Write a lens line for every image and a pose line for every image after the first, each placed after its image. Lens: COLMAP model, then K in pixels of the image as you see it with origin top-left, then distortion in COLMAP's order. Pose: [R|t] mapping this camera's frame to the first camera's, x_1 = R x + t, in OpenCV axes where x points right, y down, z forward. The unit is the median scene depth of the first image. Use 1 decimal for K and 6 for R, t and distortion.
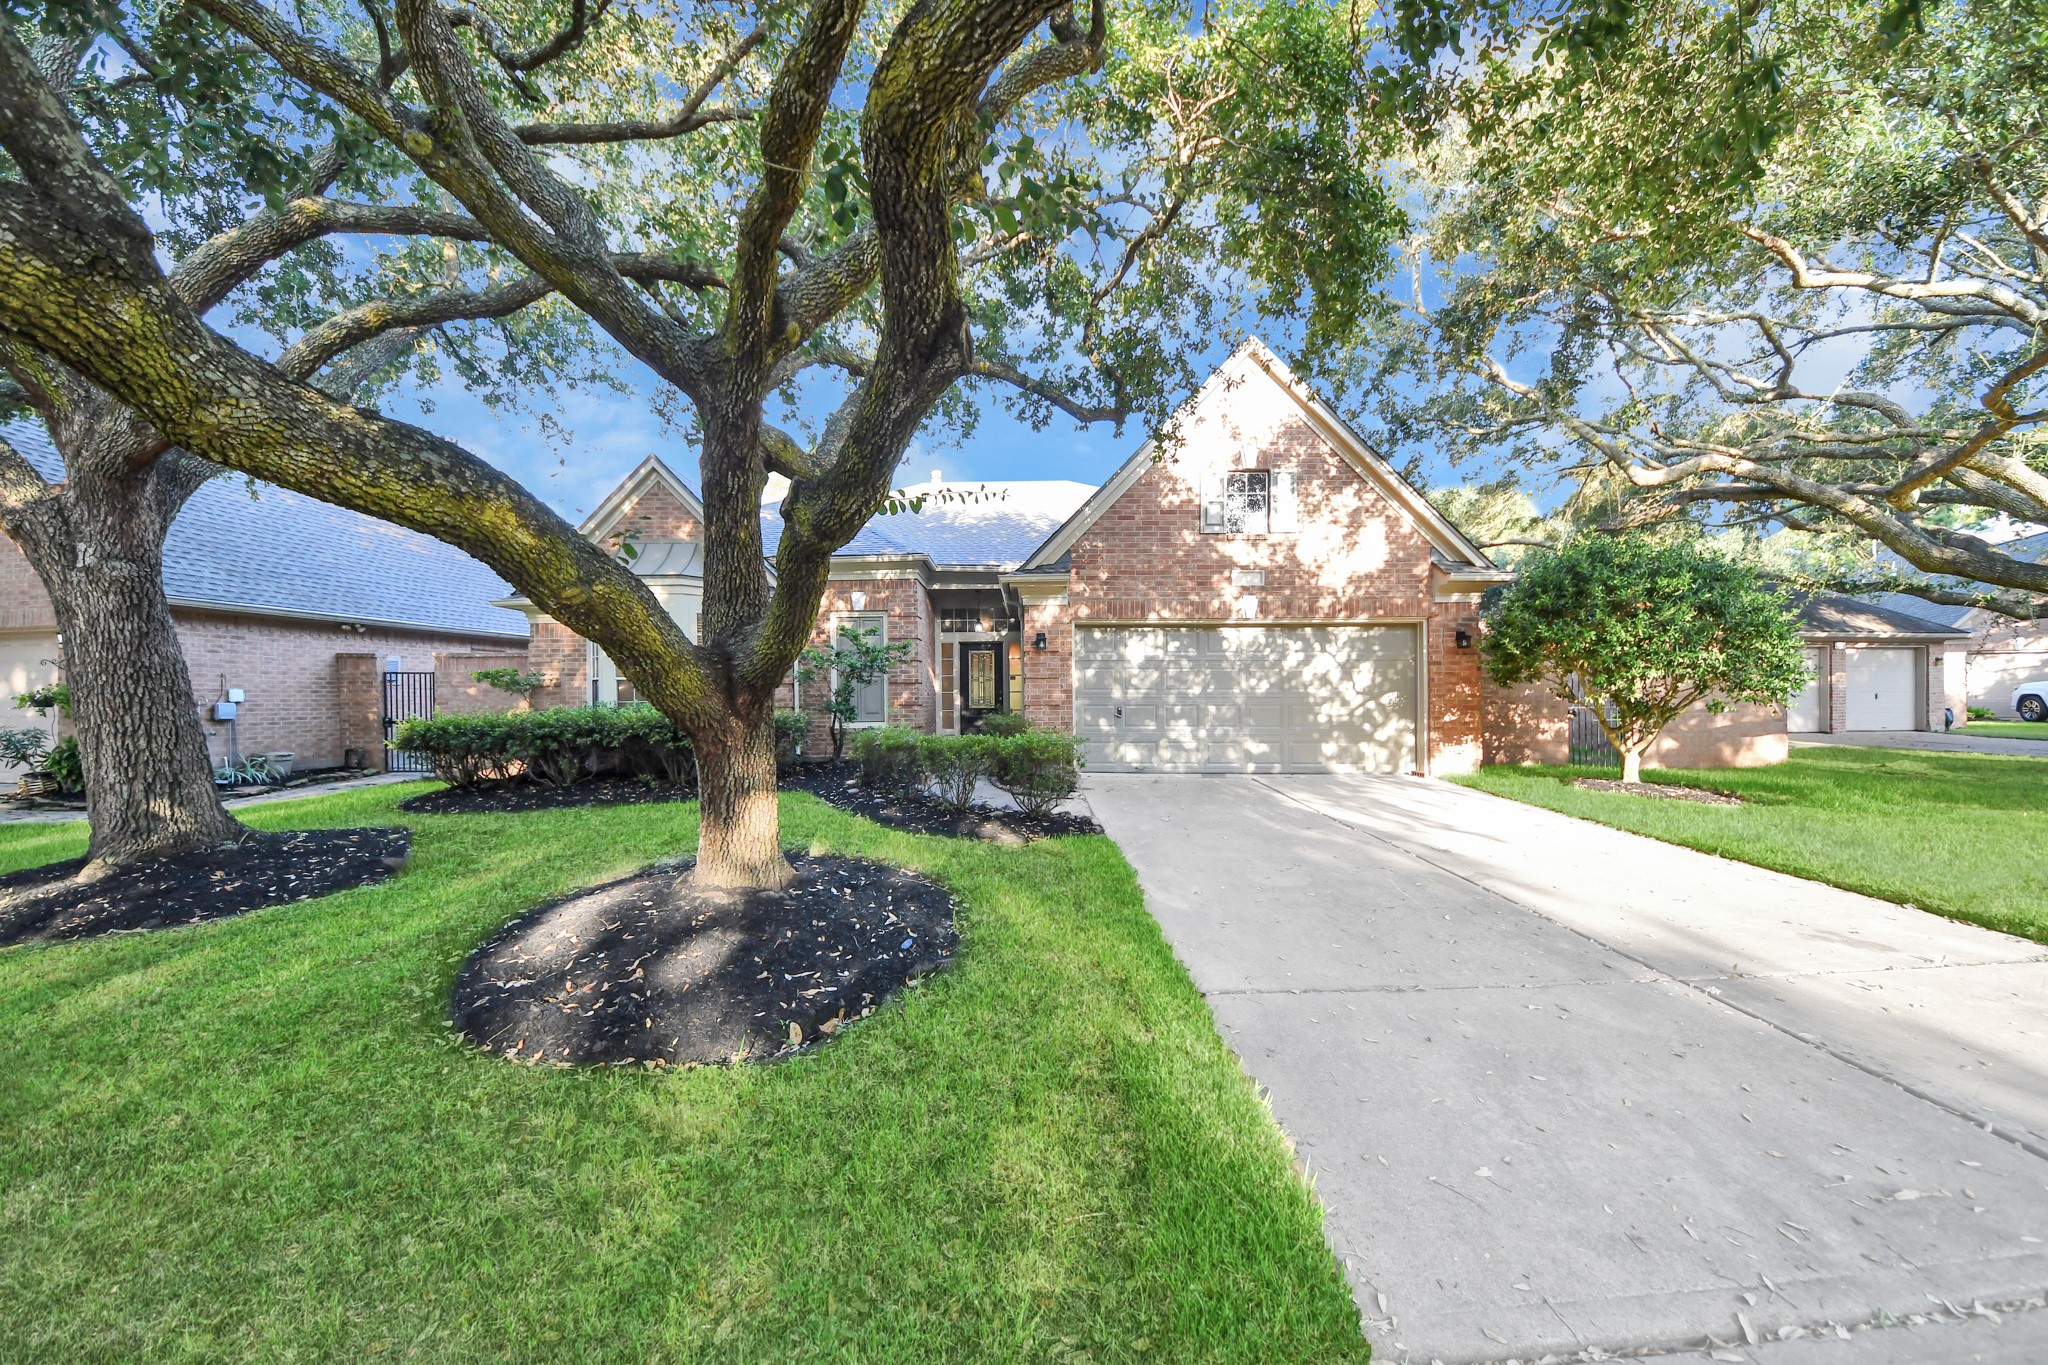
lens RADIAL K [[678.5, 0, 1024.0], [0, 678.5, 682.5], [0, 0, 1]] dist [0.024033, -0.000006]
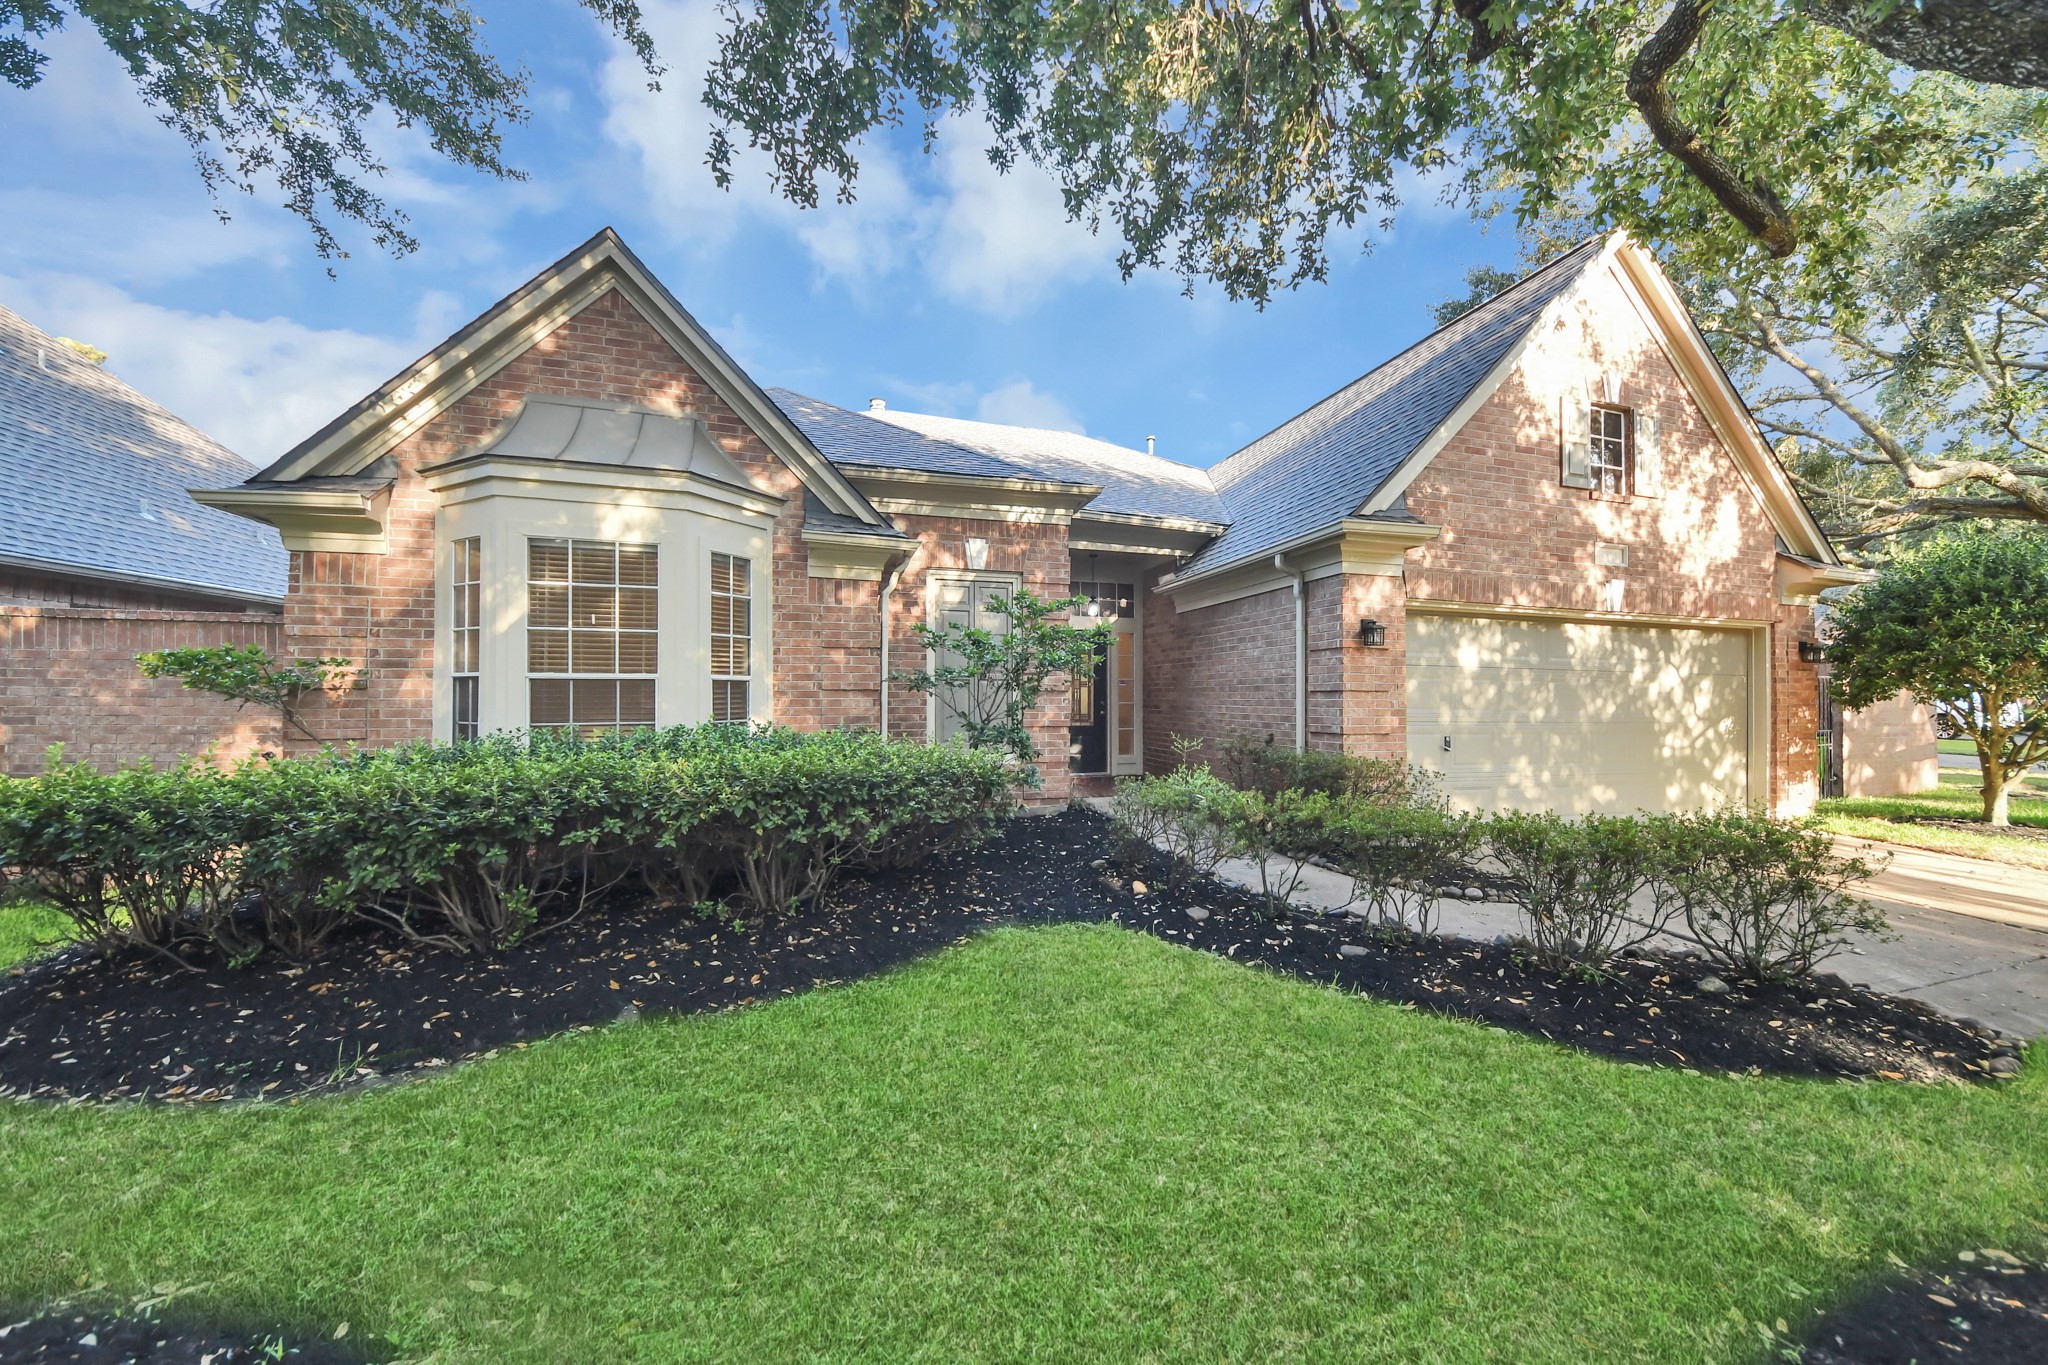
lens RADIAL K [[748.8, 0, 1115.4], [0, 748.8, 689.1], [0, 0, 1]] dist [-0.000101, -0.000013]
pose [[0.951420, 0.018405, 0.307345, -0.395468], [-0.018761, 0.999822, -0.001794, -0.003760], [-0.307324, -0.004059, 0.951596, 0.406684]]
